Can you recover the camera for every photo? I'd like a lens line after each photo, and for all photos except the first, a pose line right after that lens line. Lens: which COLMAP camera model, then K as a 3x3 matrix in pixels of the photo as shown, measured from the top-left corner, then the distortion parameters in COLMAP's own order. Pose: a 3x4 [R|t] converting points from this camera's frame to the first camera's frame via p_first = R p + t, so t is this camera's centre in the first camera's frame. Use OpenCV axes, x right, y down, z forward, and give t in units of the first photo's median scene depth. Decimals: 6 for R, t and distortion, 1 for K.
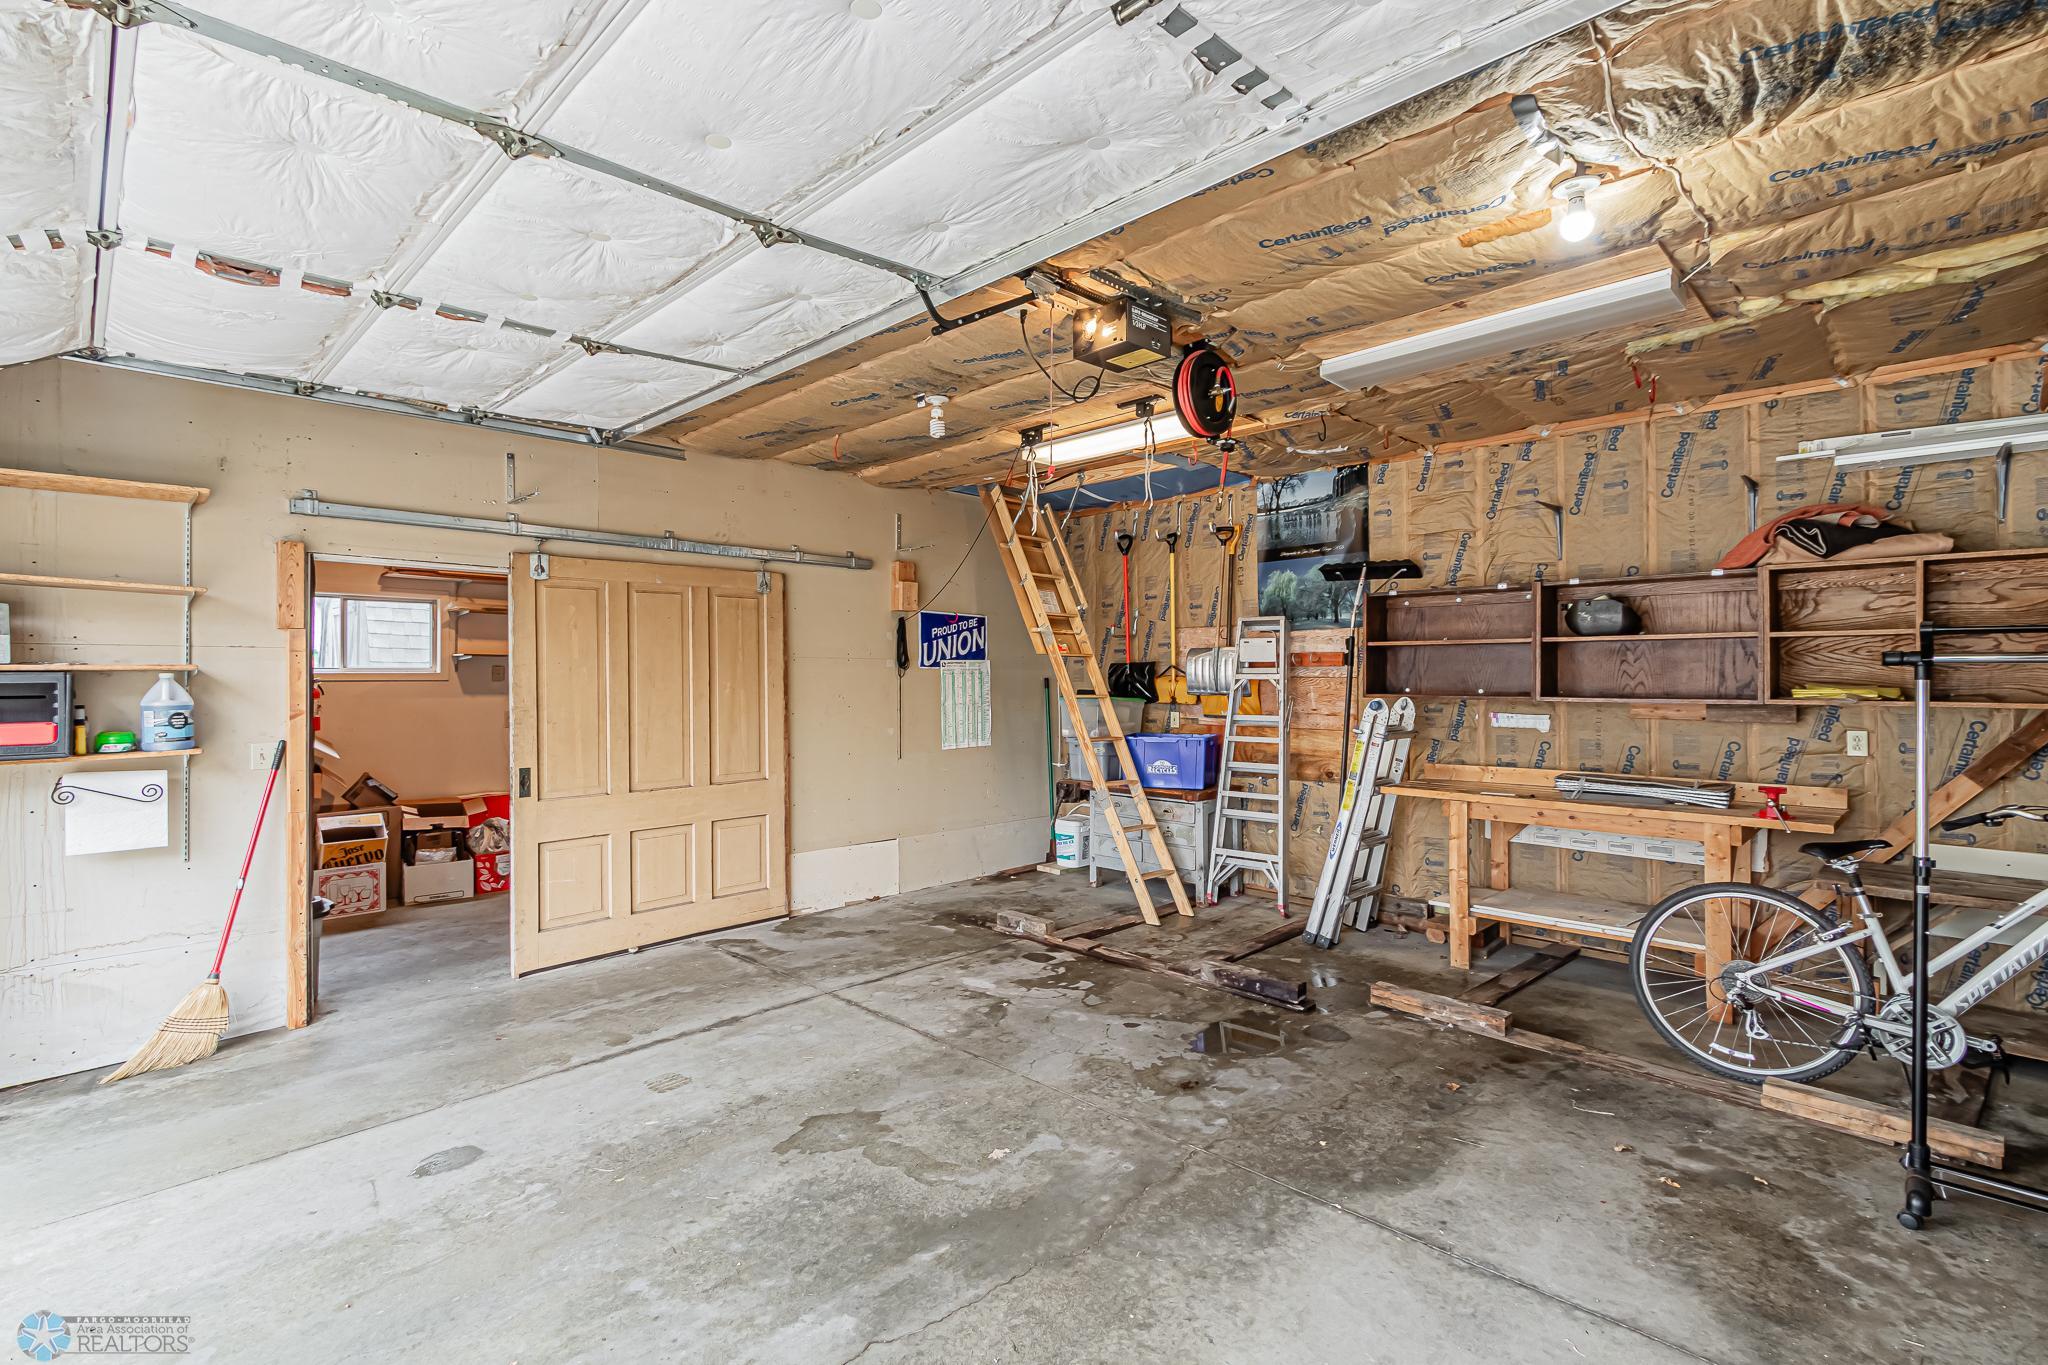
lens RADIAL K [[920.4, 0, 1014.5], [0, 920.4, 676.6], [0, 0, 1]] dist [0.004526, -0.000346]
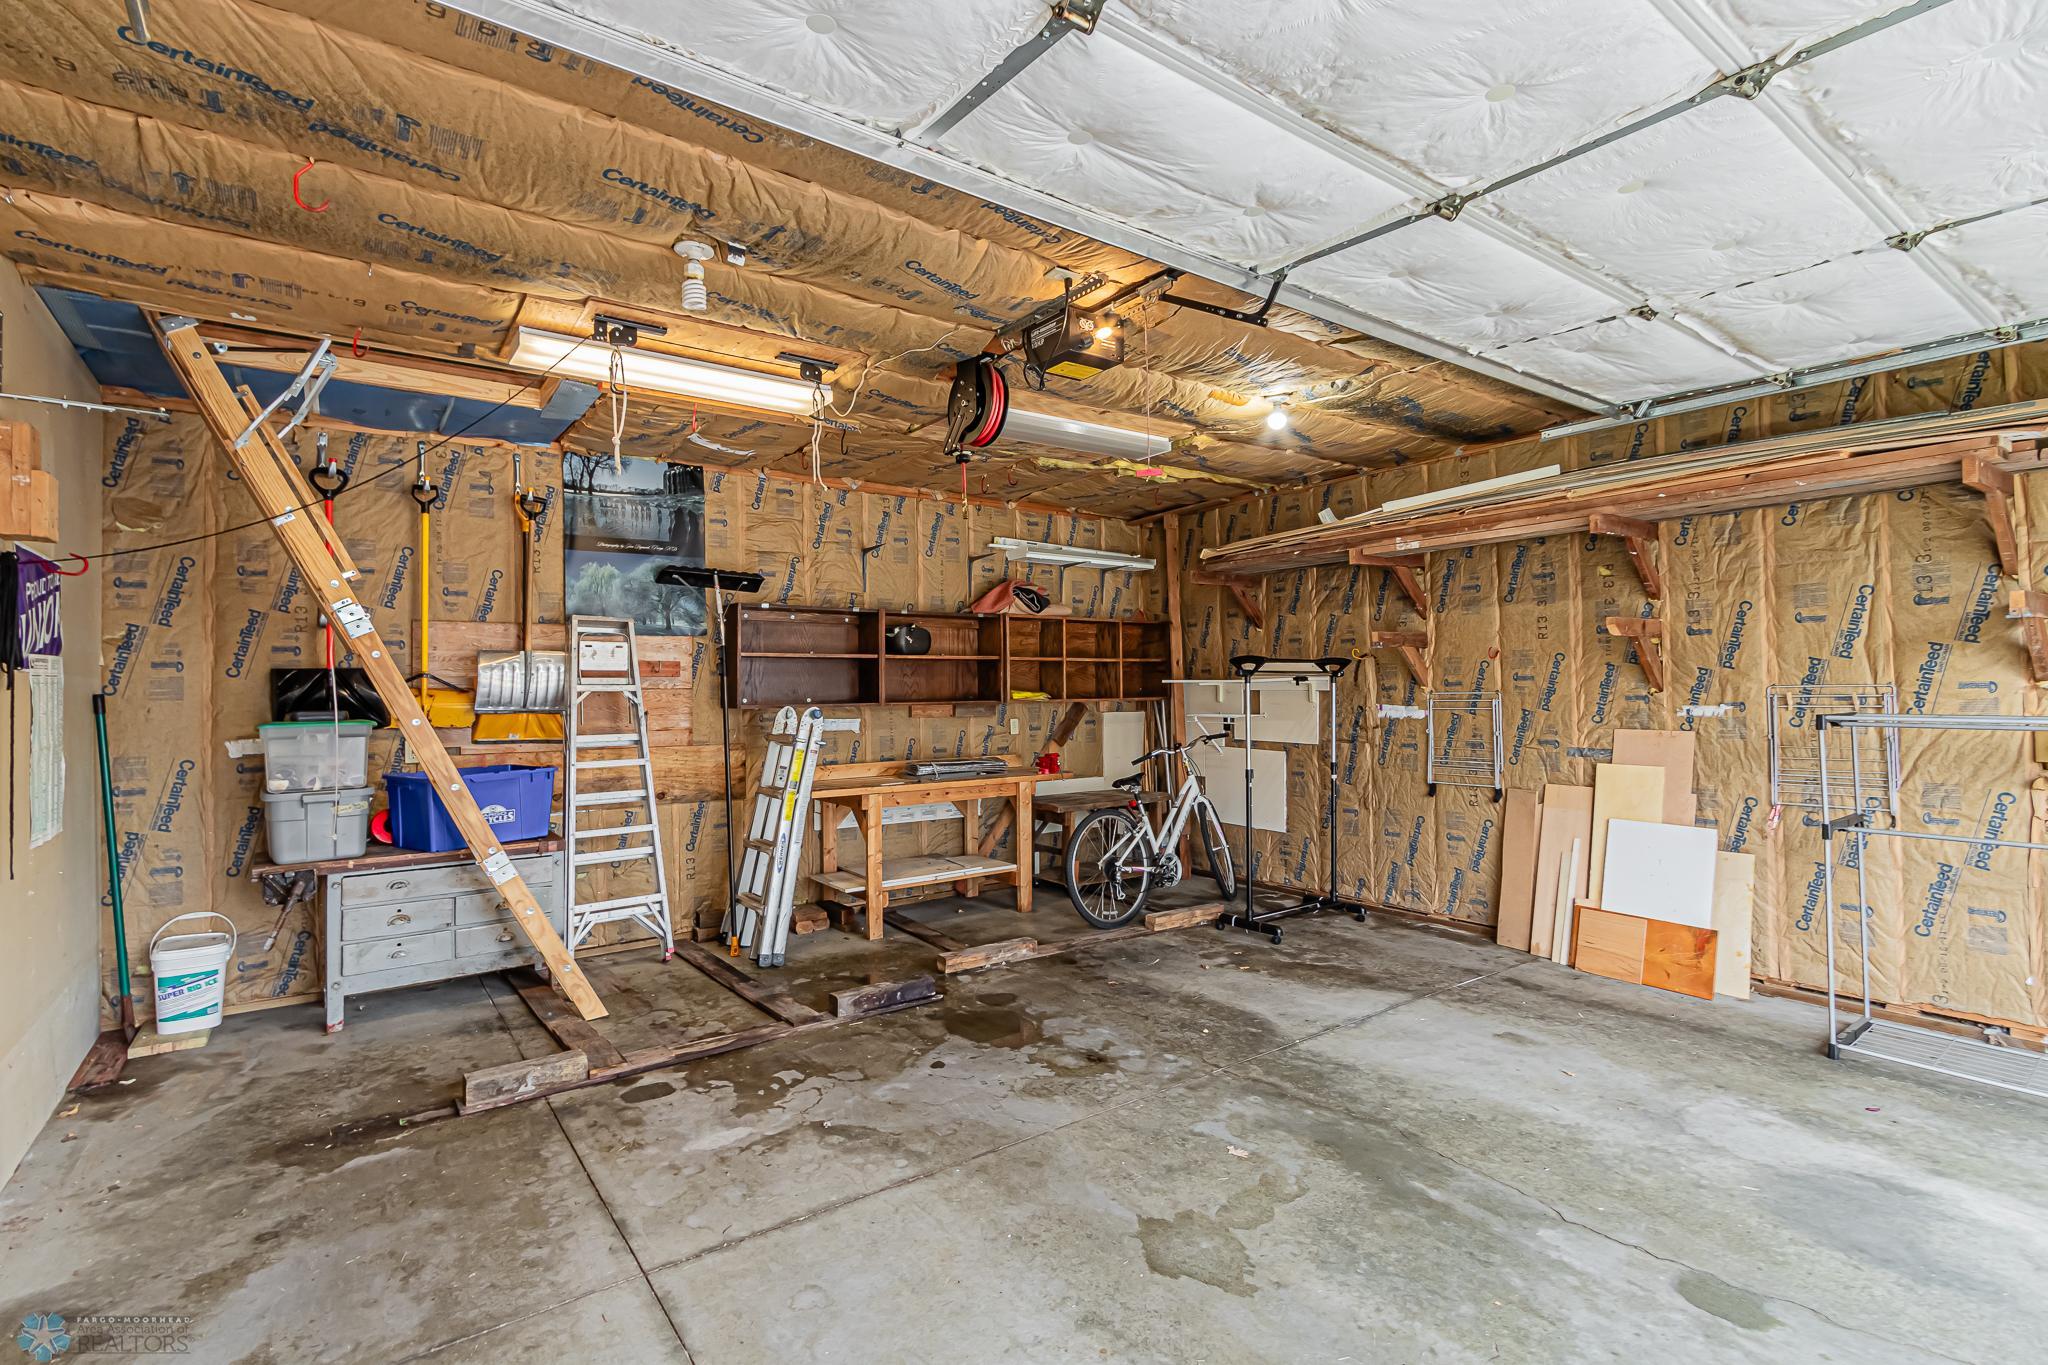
lens RADIAL K [[920.4, 0, 1015.6], [0, 920.4, 680.3], [0, 0, 1]] dist [0.004526, -0.000346]
pose [[0.183643, 0.008403, 0.982957, -0.641102], [0.009719, 0.999899, -0.010363, 0.006745], [-0.982945, 0.011457, 0.183543, 0.636712]]
